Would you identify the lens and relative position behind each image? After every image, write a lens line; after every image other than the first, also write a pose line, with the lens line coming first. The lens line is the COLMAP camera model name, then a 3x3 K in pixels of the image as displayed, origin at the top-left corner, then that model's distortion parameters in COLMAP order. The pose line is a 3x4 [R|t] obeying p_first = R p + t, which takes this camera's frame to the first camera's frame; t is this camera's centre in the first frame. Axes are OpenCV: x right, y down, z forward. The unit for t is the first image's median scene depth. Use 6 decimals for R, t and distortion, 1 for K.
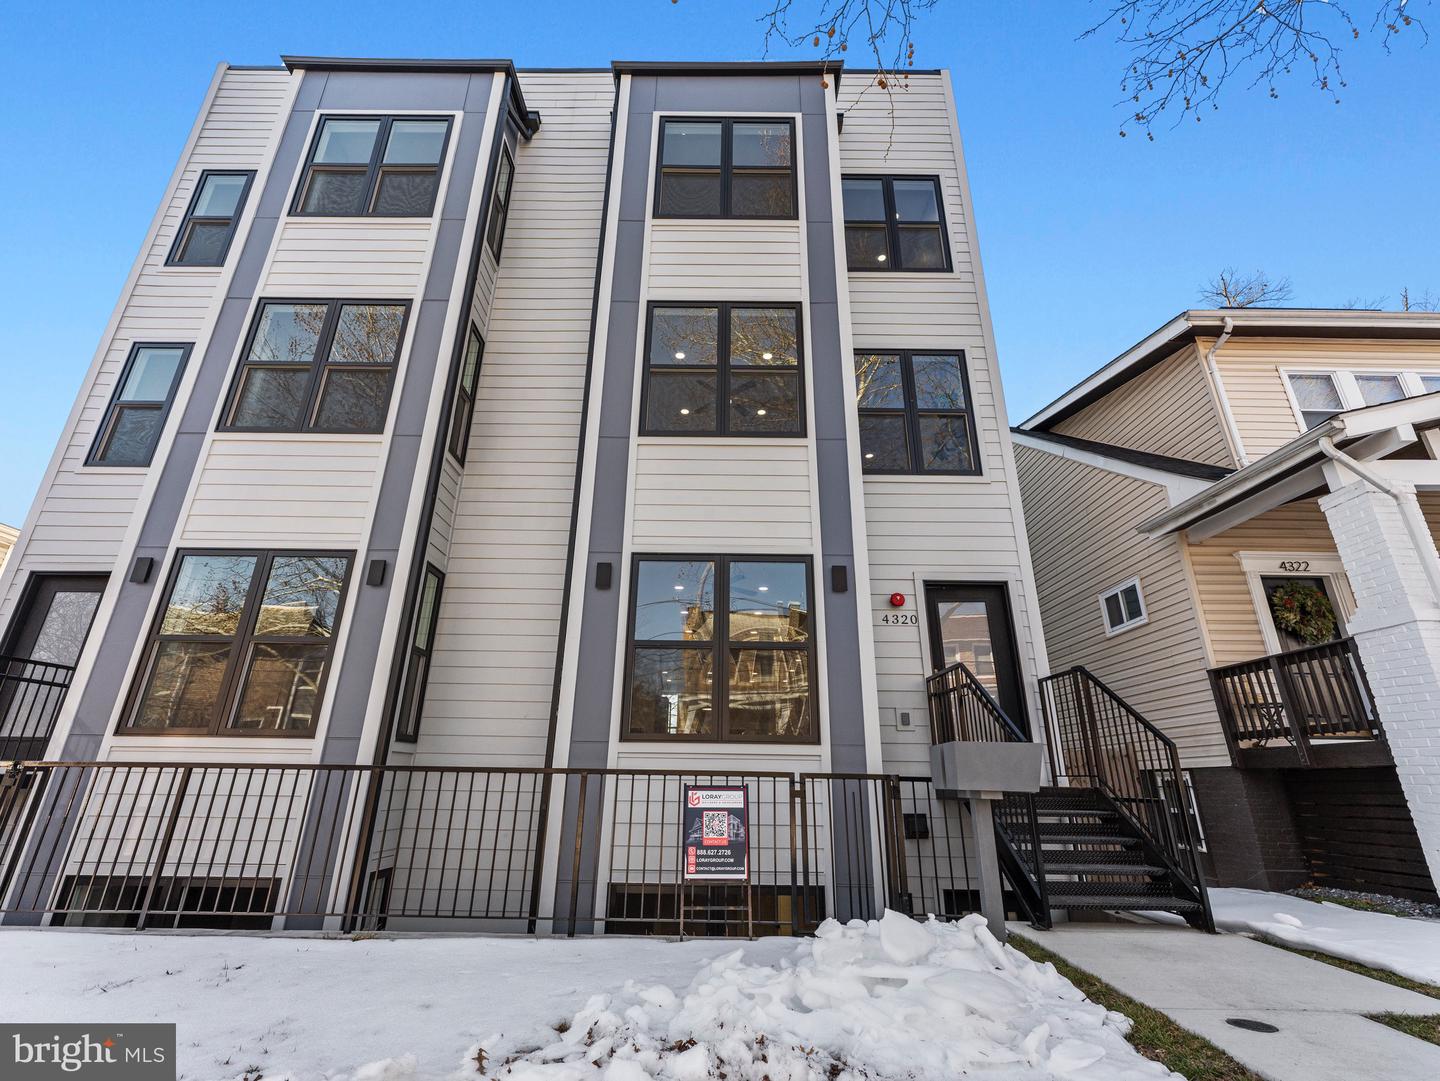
lens RADIAL K [[649.9, 0, 721.0], [0, 649.9, 536.7], [0, 0, 1]] dist [0.001180, 0.000457]
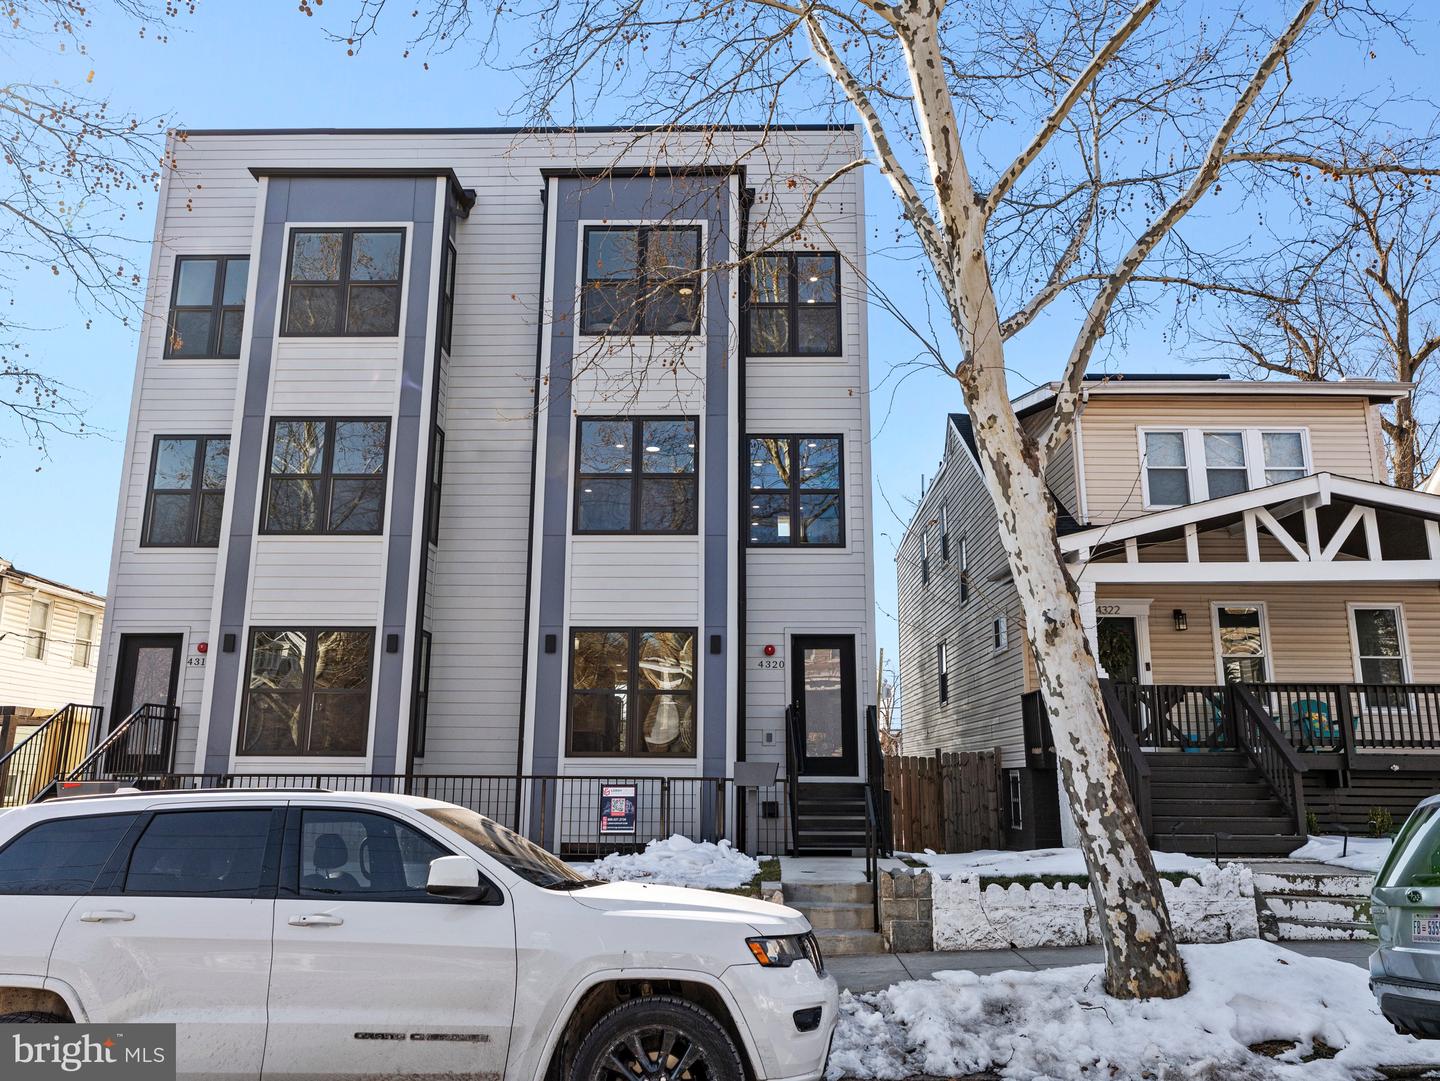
lens RADIAL K [[1036.0, 0, 714.5], [0, 1036.0, 540.7], [0, 0, 1]] dist [0.000273, 0.004686]
pose [[0.999731, -0.012585, -0.019498, 0.197804], [0.015104, 0.990740, 0.134934, -0.406924], [0.017619, -0.135192, 0.990663, -1.061670]]
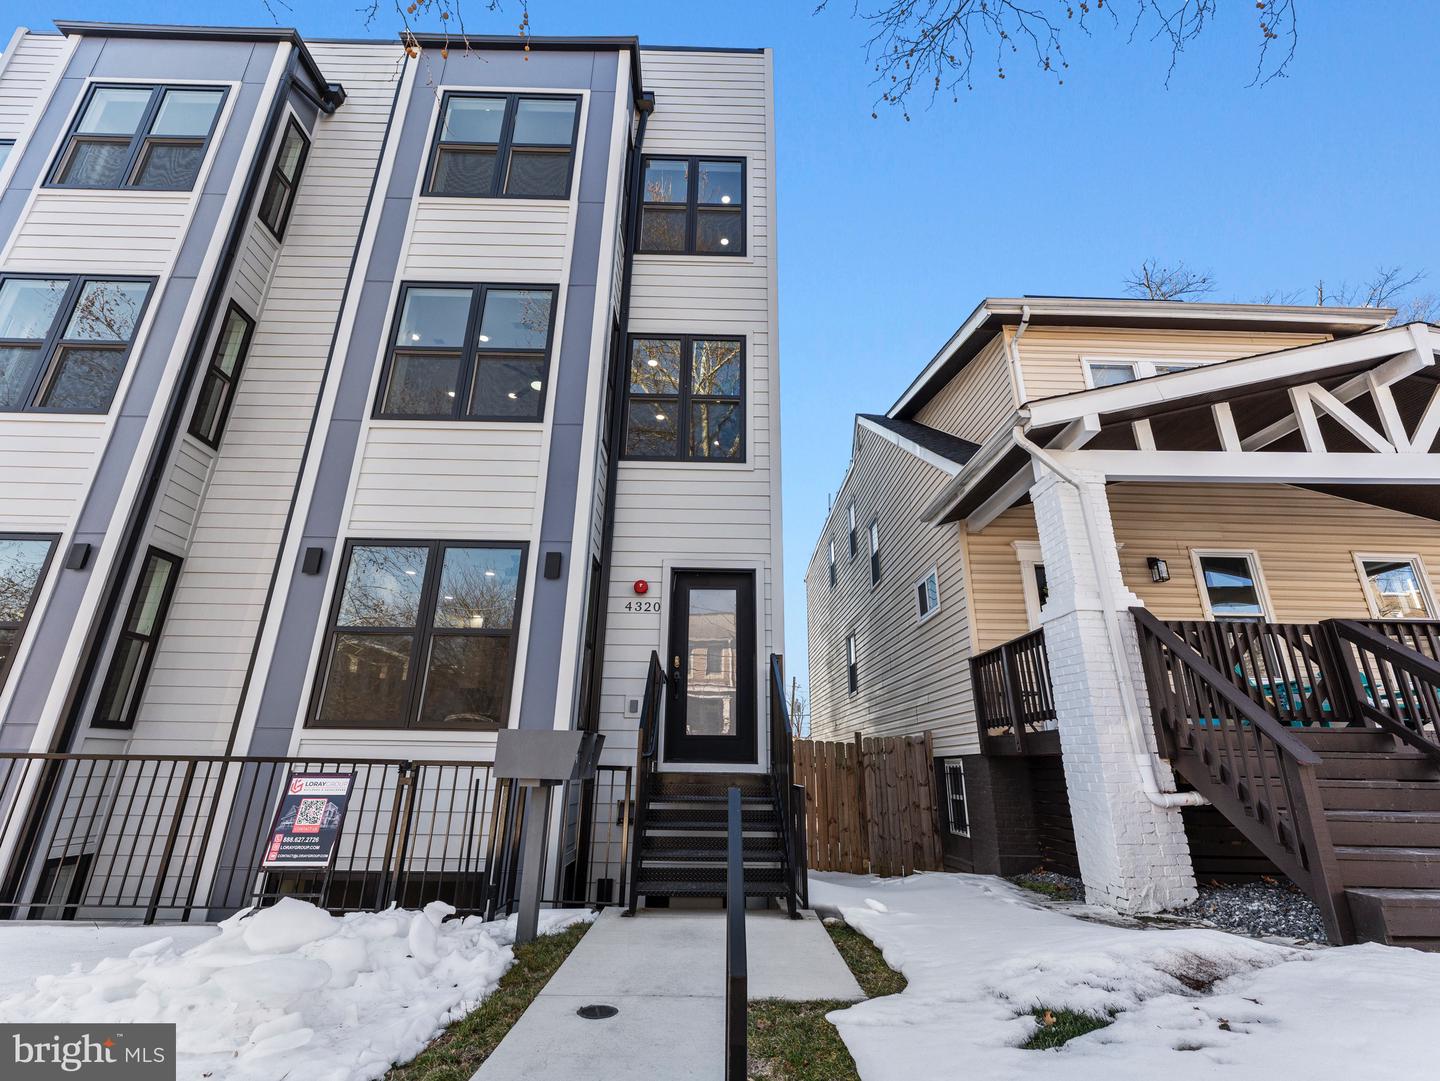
lens RADIAL K [[649.9, 0, 712.7], [0, 649.9, 540.0], [0, 0, 1]] dist [0.001180, 0.000457]
pose [[0.999864, 0.006148, 0.015335, 0.357306], [-0.006483, 0.999740, 0.021869, 0.002511], [-0.015196, -0.021966, 0.999643, 0.007217]]
